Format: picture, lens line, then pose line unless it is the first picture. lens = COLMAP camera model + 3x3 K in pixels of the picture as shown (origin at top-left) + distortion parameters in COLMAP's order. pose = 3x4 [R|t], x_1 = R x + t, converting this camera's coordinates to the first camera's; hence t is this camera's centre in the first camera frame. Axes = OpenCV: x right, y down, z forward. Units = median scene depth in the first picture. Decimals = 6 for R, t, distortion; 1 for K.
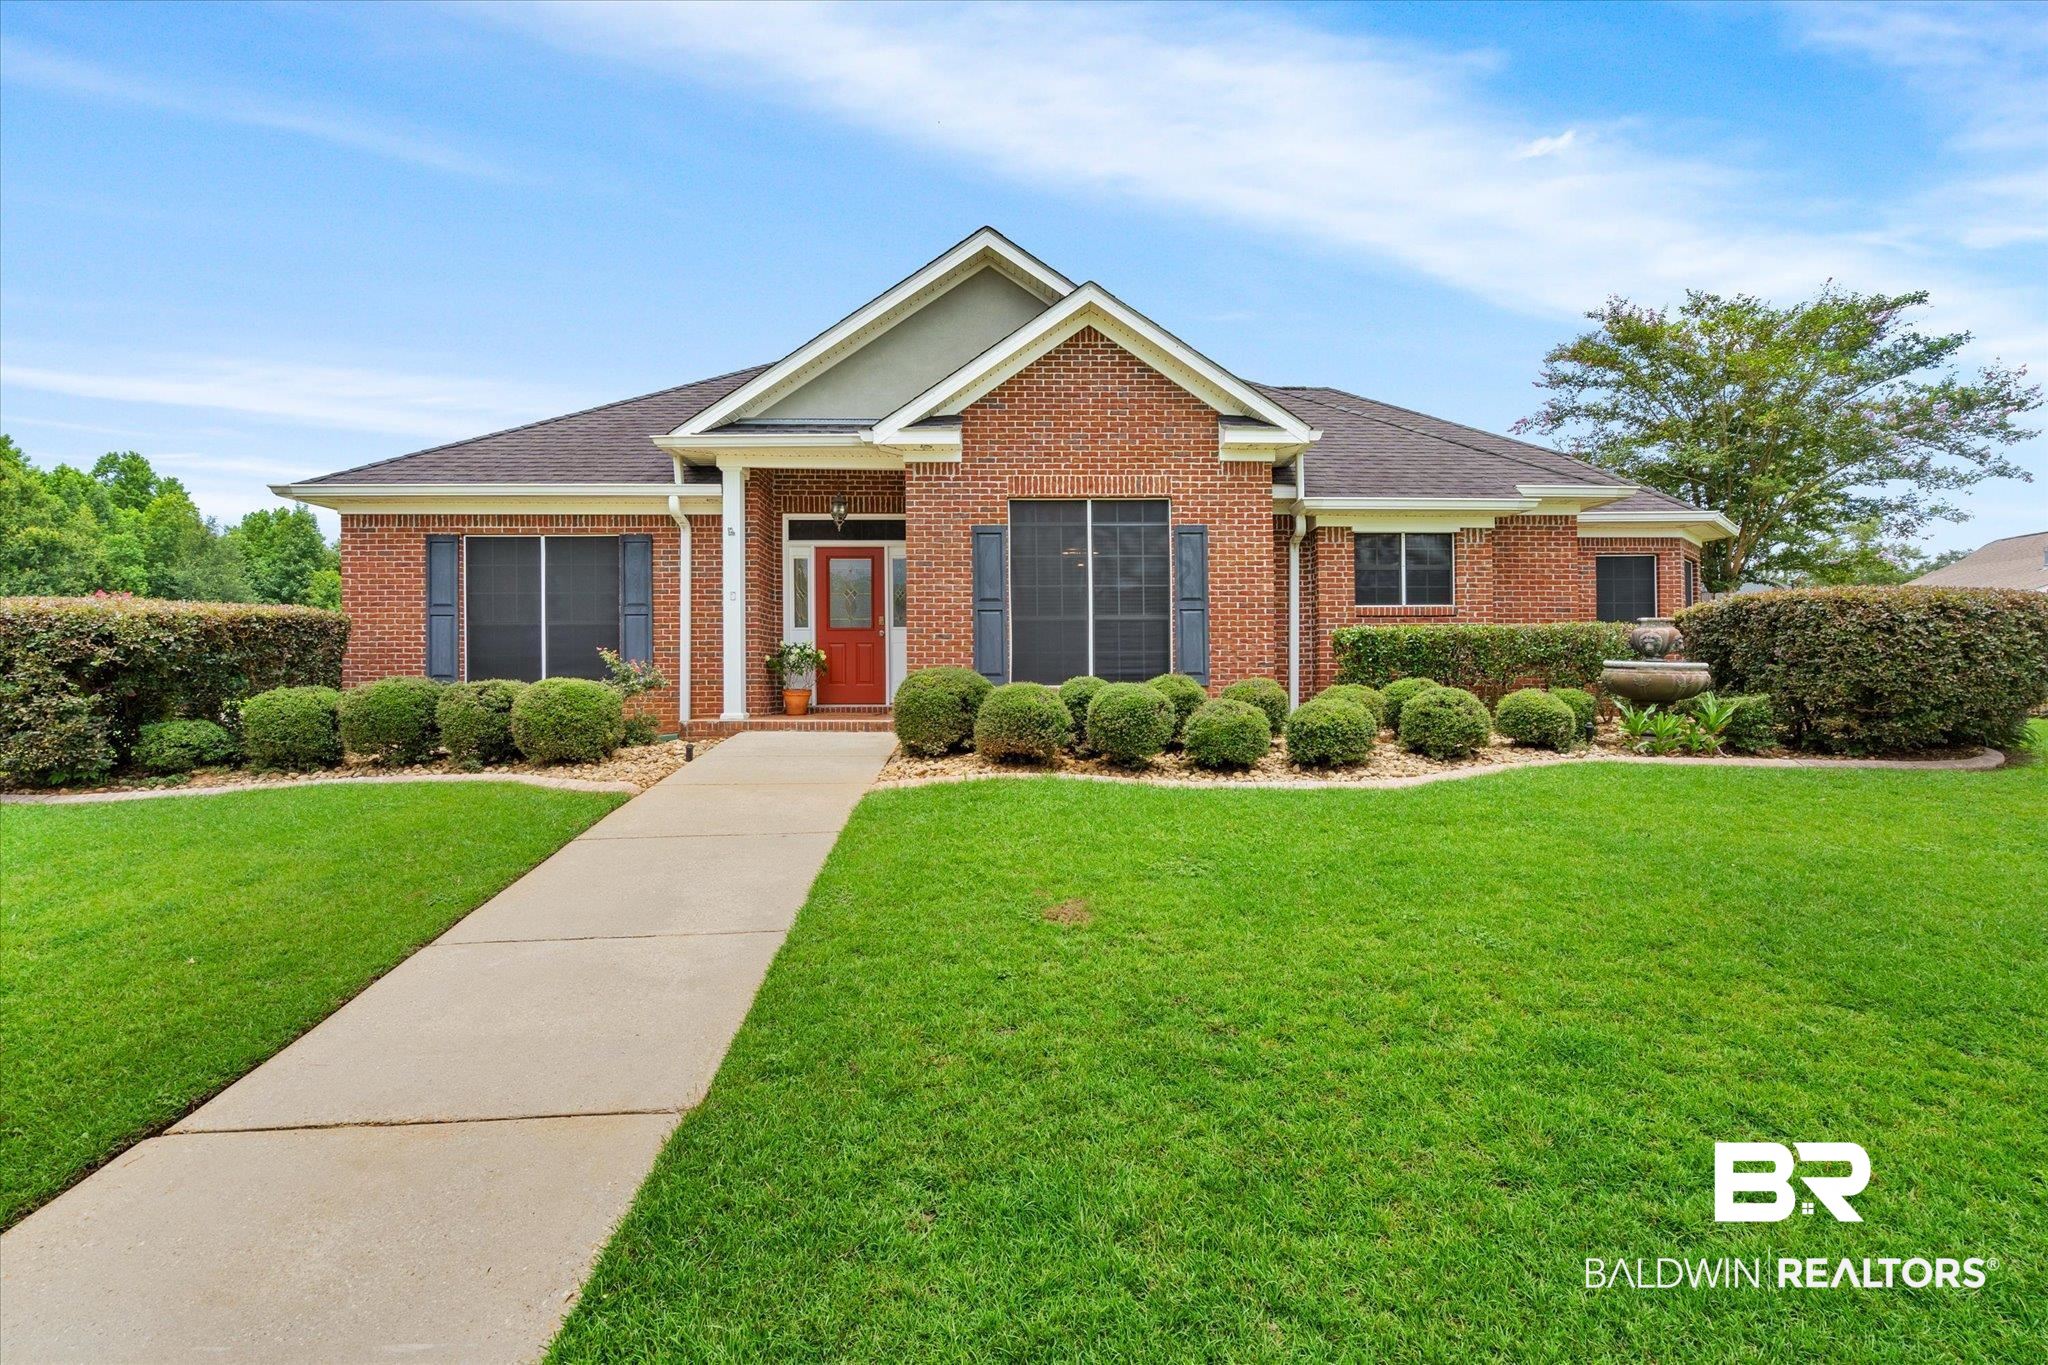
lens RADIAL K [[954.8, 0, 1014.5], [0, 954.8, 691.3], [0, 0, 1]] dist [0.000934, 0.000230]
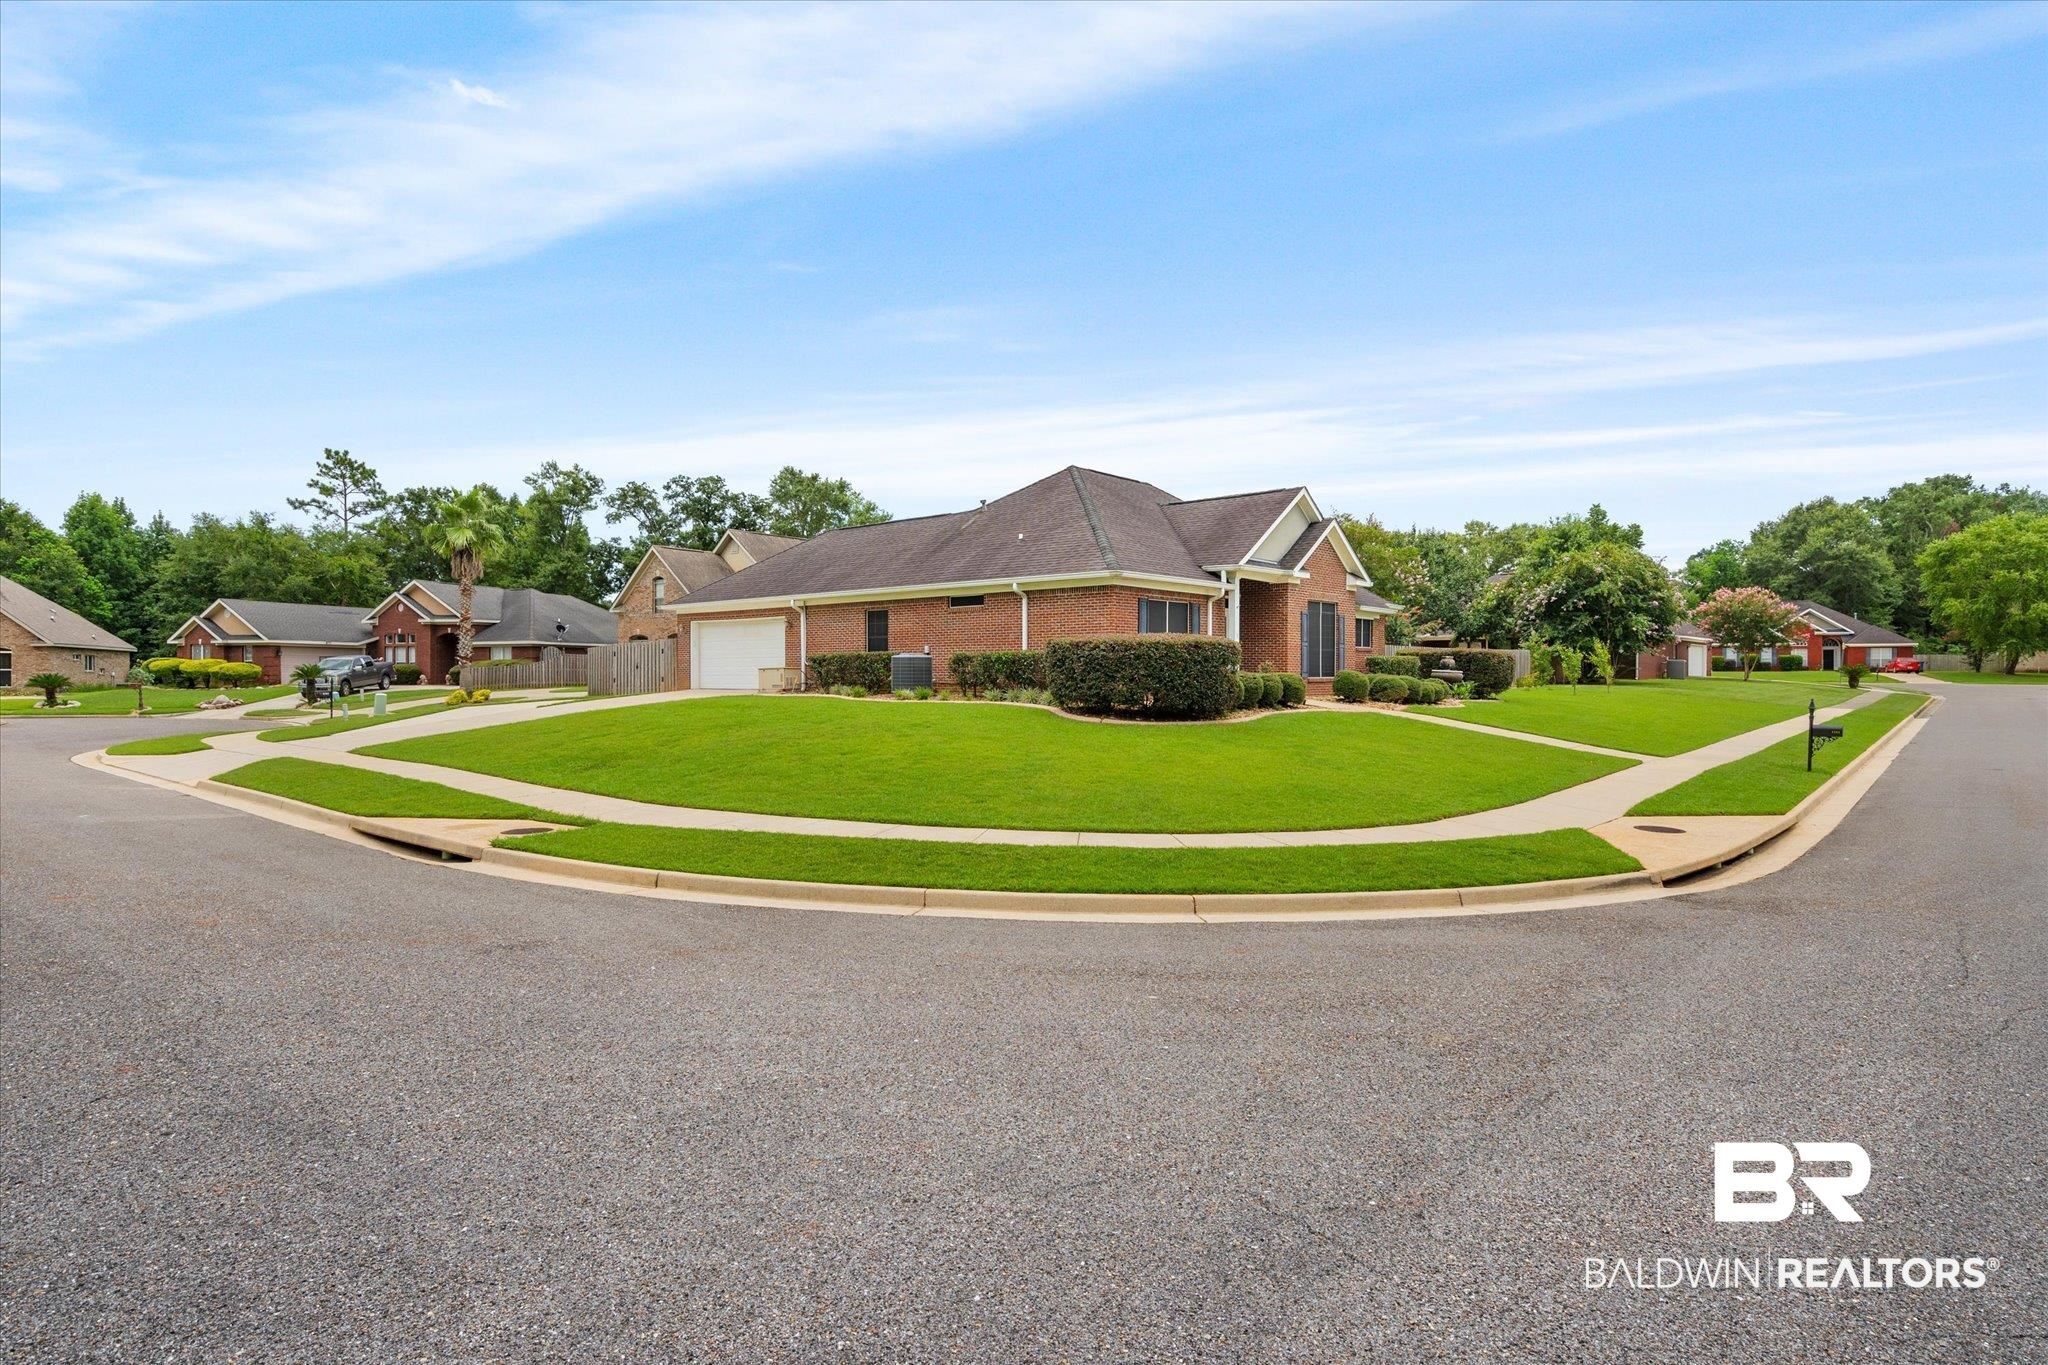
lens RADIAL K [[954.8, 0, 1014.5], [0, 954.8, 691.3], [0, 0, 1]] dist [0.000934, 0.000230]
pose [[0.699658, -0.014625, 0.714328, -2.220387], [-0.003963, 0.999696, 0.024348, -0.027897], [-0.714467, -0.019866, 0.699387, -0.152767]]
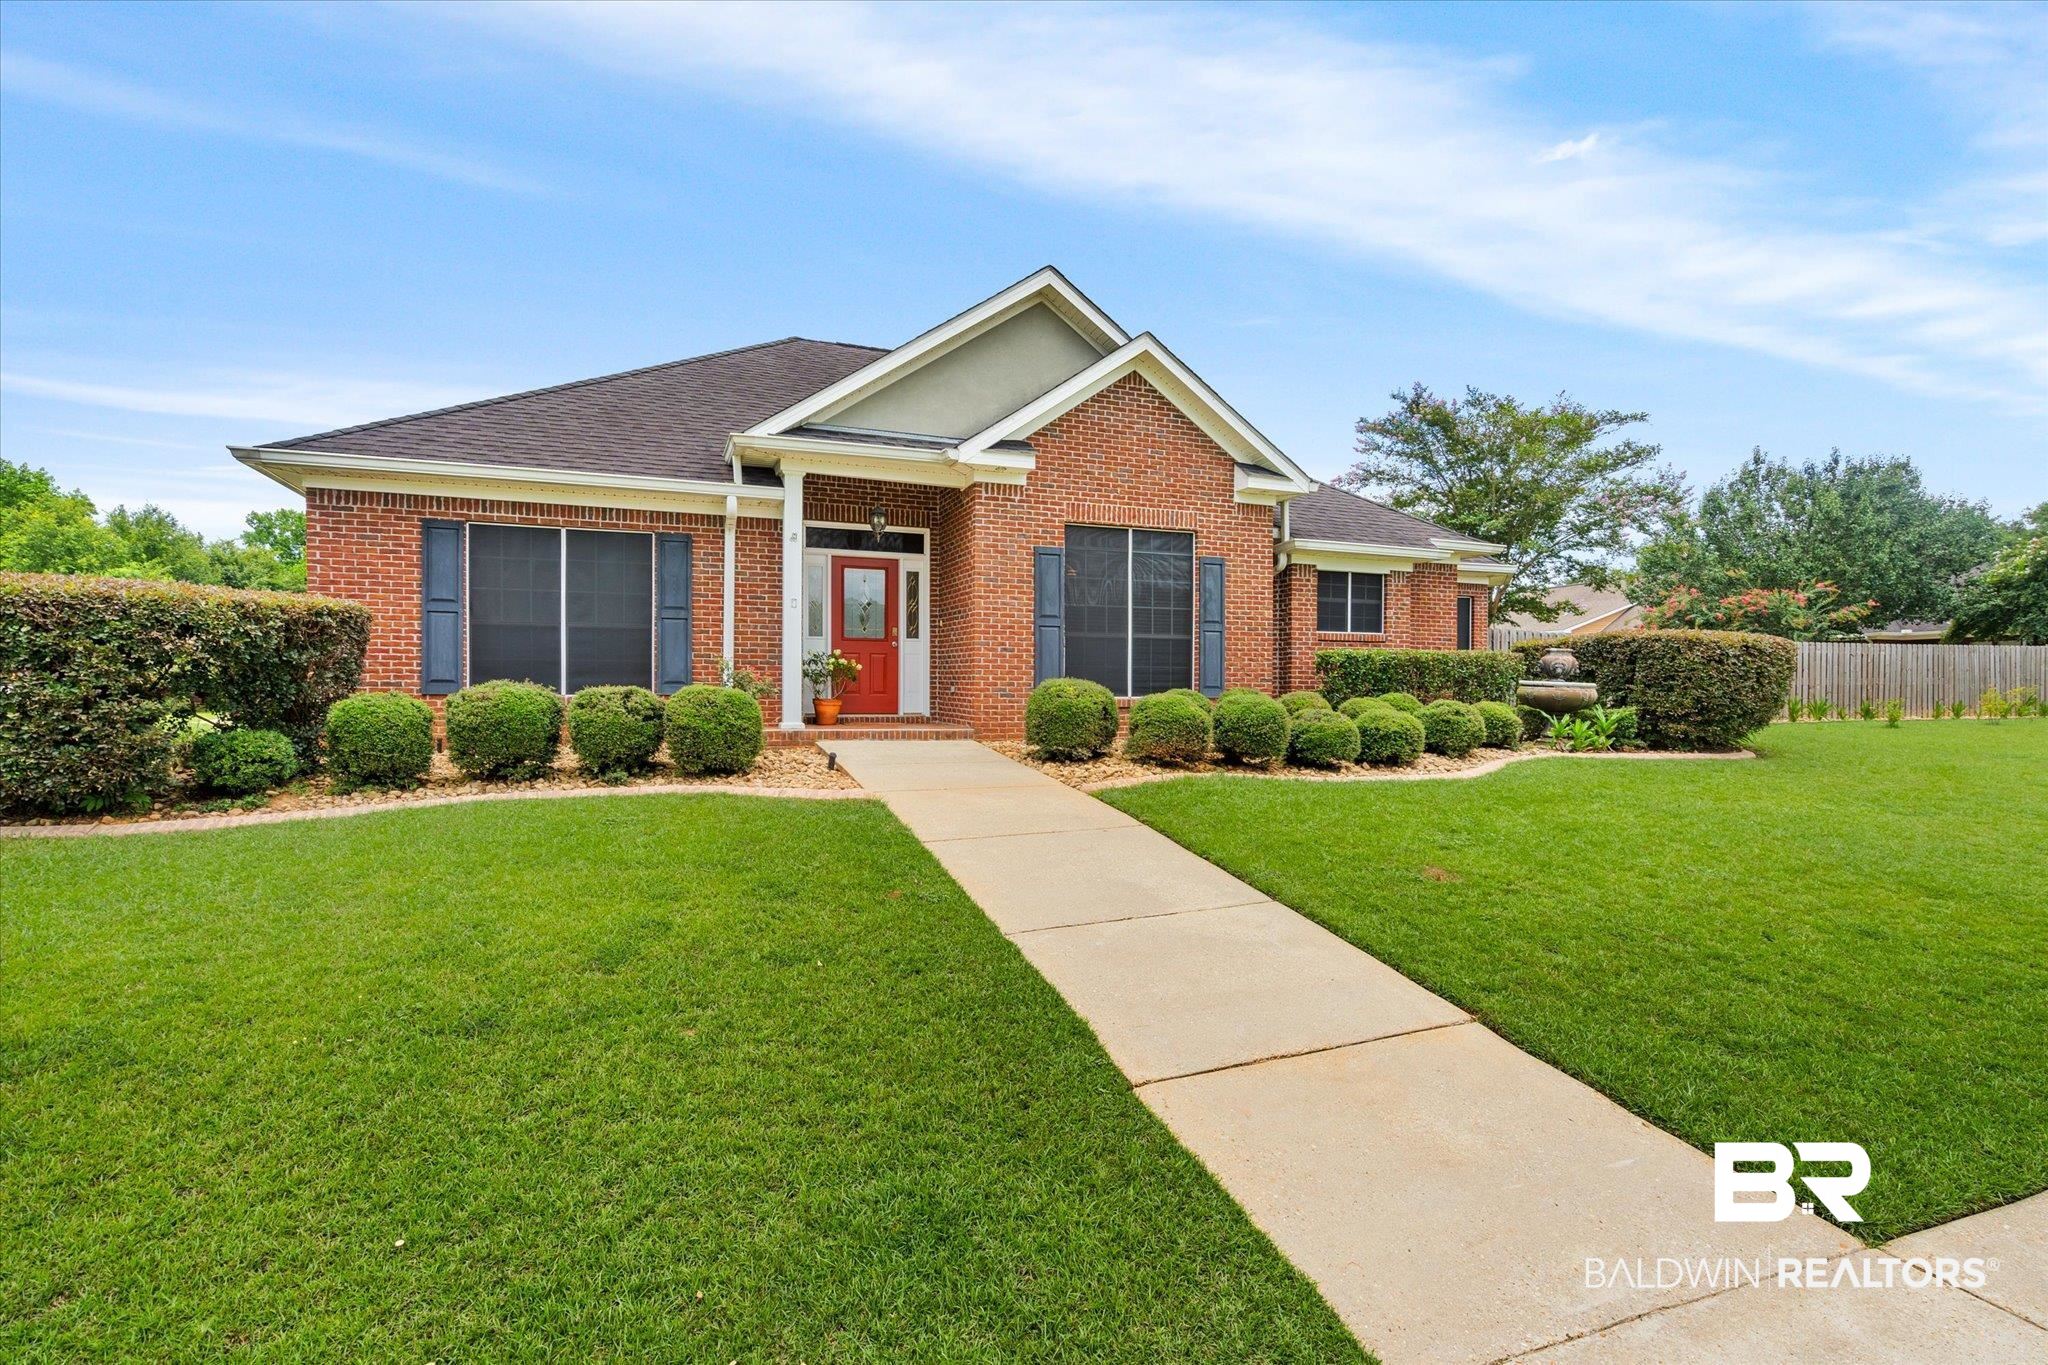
lens RADIAL K [[951.2, 0, 1025.3], [0, 951.2, 721.0], [0, 0, 1]] dist [0.000878, 0.000247]
pose [[0.945032, -0.001182, 0.326974, -0.397177], [-0.004579, 0.999848, 0.016848, 0.003895], [-0.326944, -0.017419, 0.944883, -0.004295]]
